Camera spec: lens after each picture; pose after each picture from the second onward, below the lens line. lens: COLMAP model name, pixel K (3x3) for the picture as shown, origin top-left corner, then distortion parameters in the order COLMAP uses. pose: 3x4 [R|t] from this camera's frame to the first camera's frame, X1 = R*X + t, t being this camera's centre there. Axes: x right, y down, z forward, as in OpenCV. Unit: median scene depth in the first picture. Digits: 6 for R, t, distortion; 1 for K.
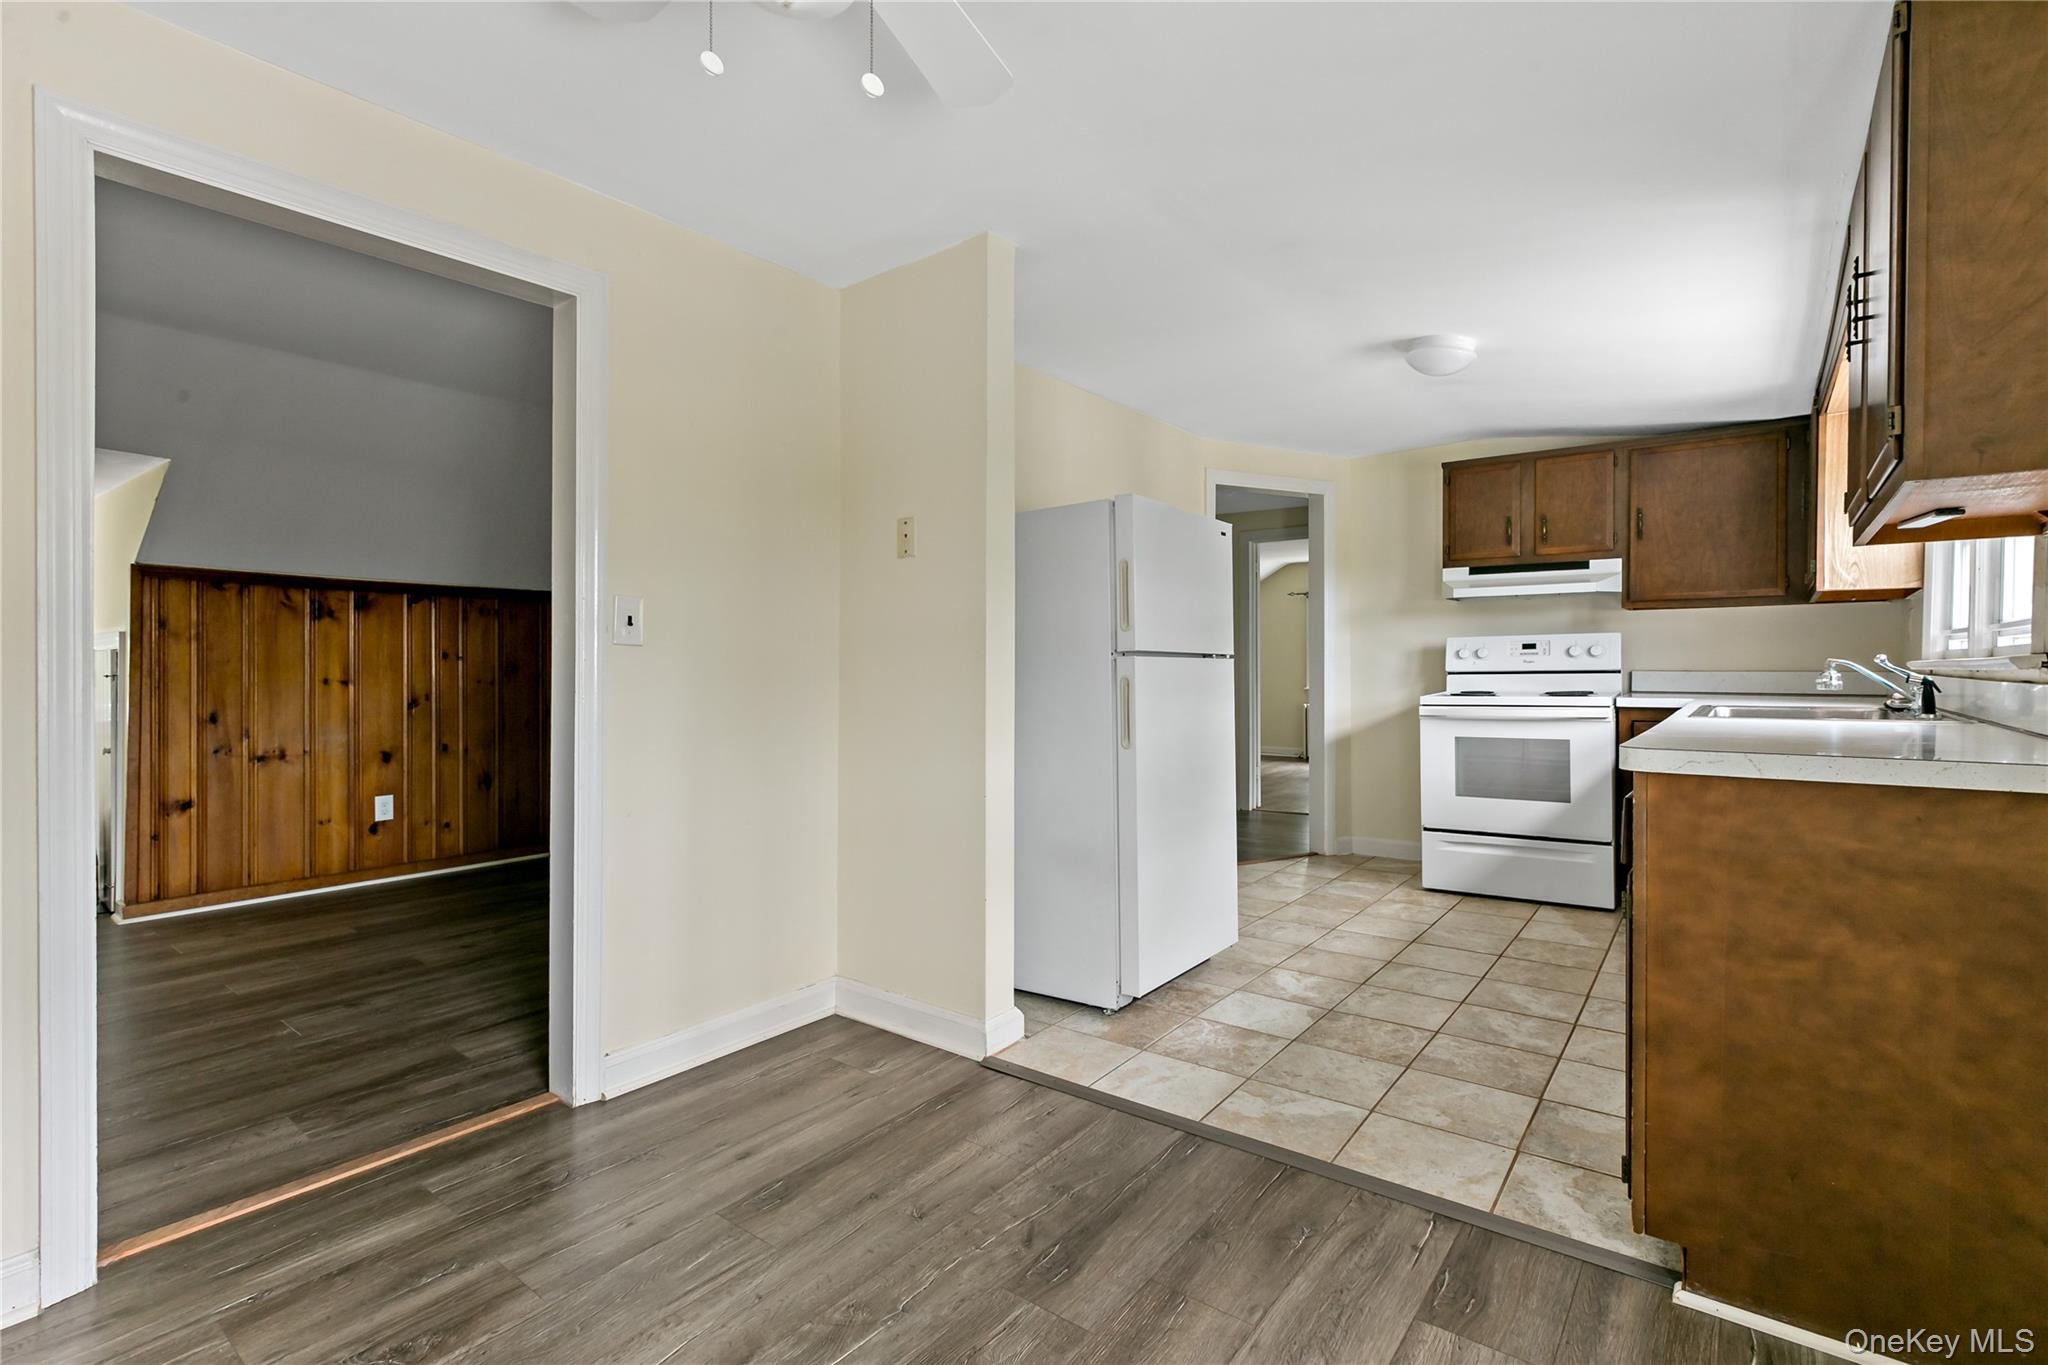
lens RADIAL K [[935.7, 0, 1009.1], [0, 935.7, 664.3], [0, 0, 1]] dist [0.003472, -0.002257]
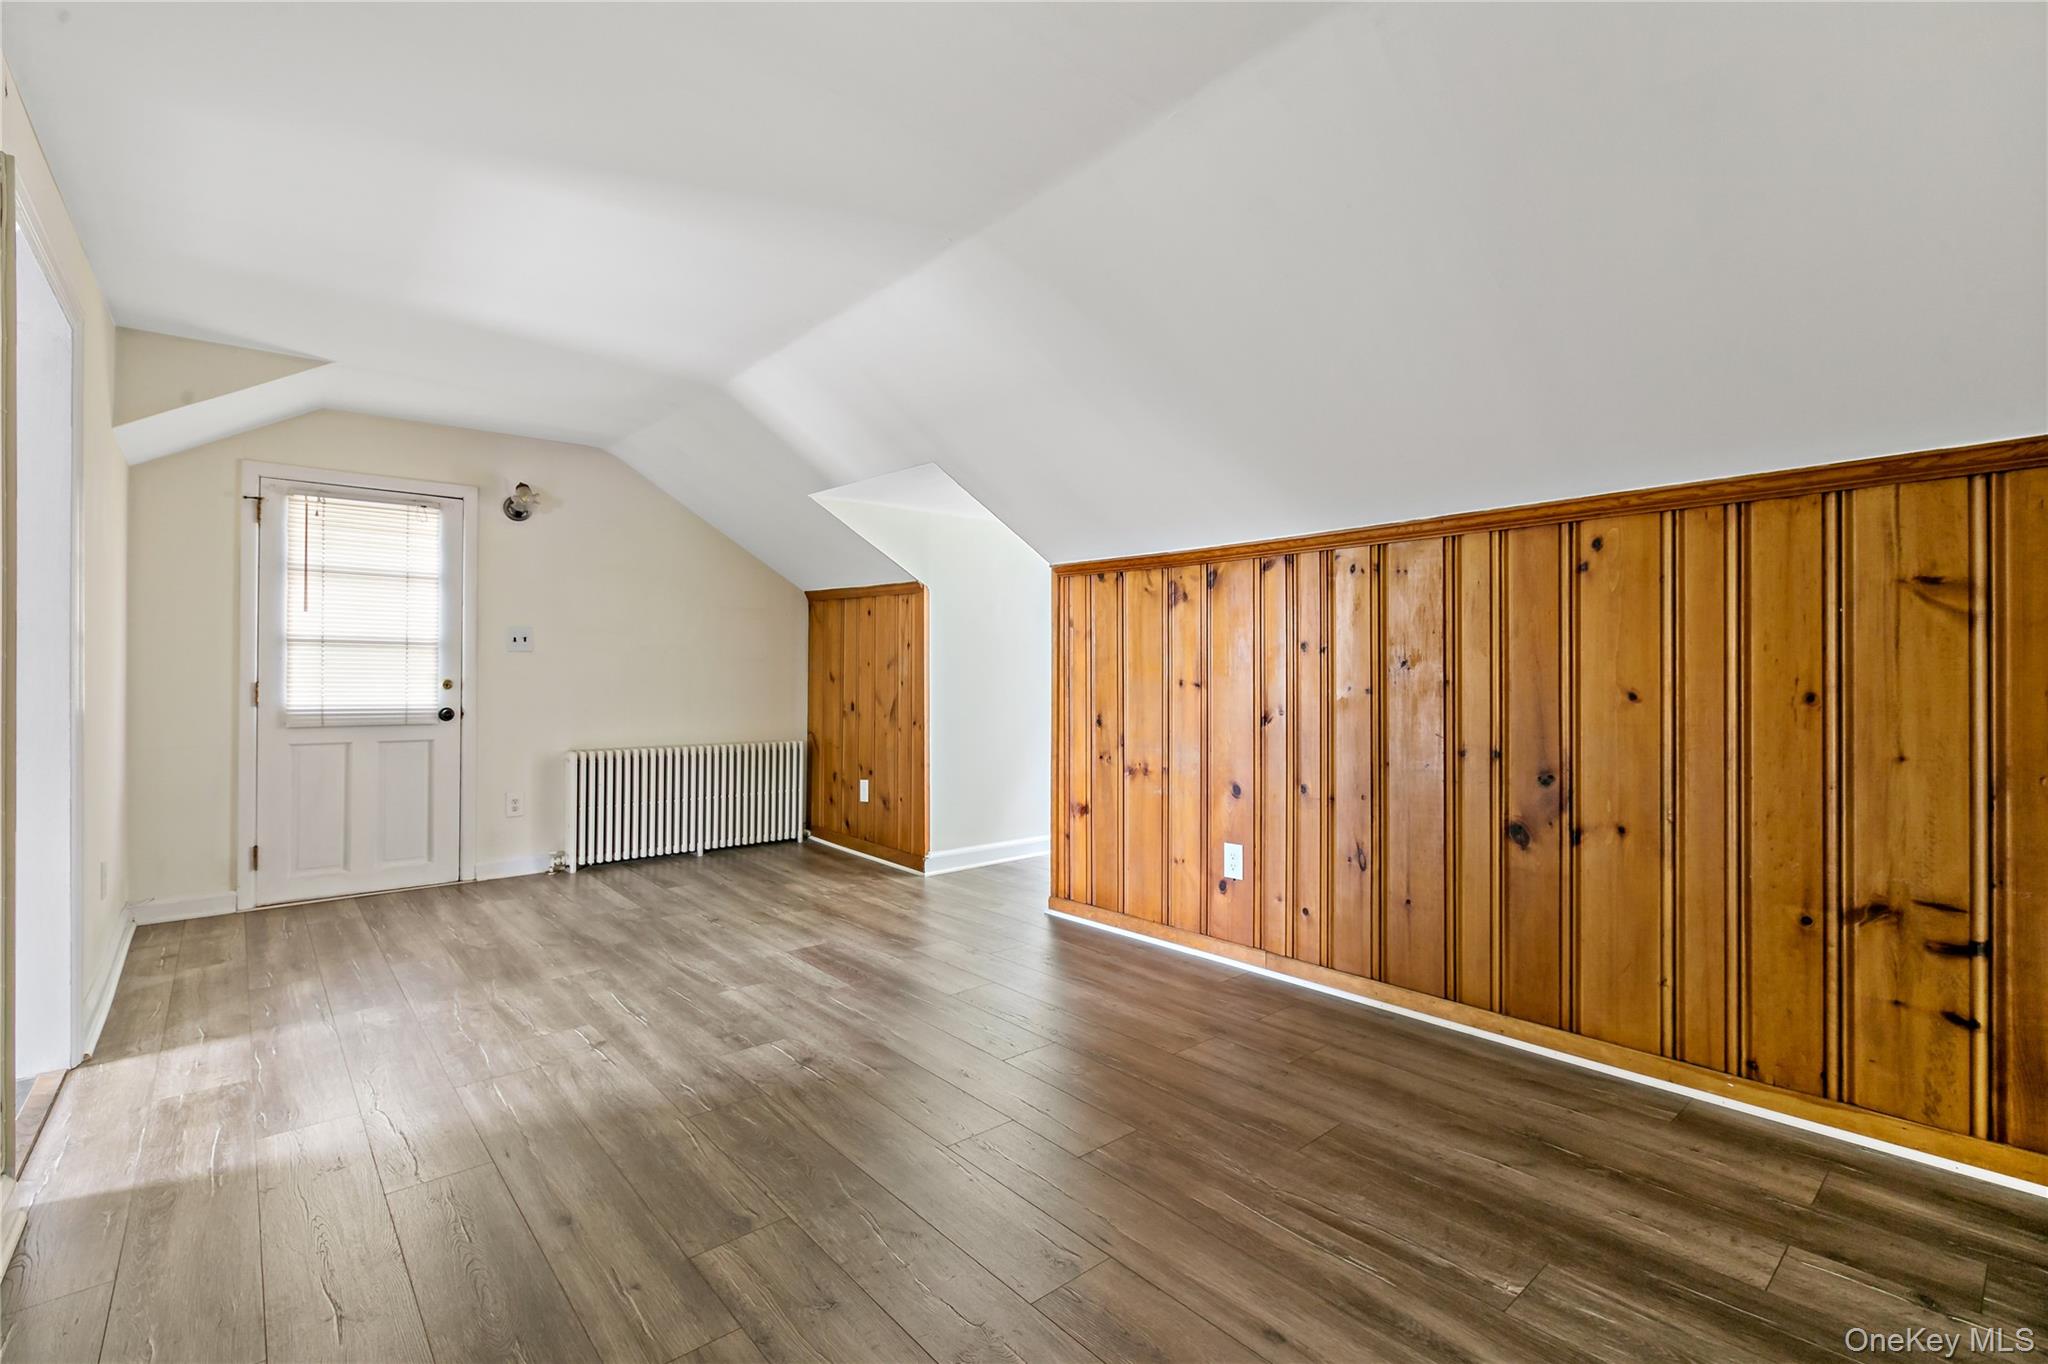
lens RADIAL K [[935.7, 0, 1030.7], [0, 935.7, 671.3], [0, 0, 1]] dist [0.003472, -0.002257]
pose [[-0.178380, 0.001056, -0.983961, 0.107185], [0.006886, 0.999976, -0.000175, 0.012932], [0.983938, -0.006807, -0.178383, 1.659335]]
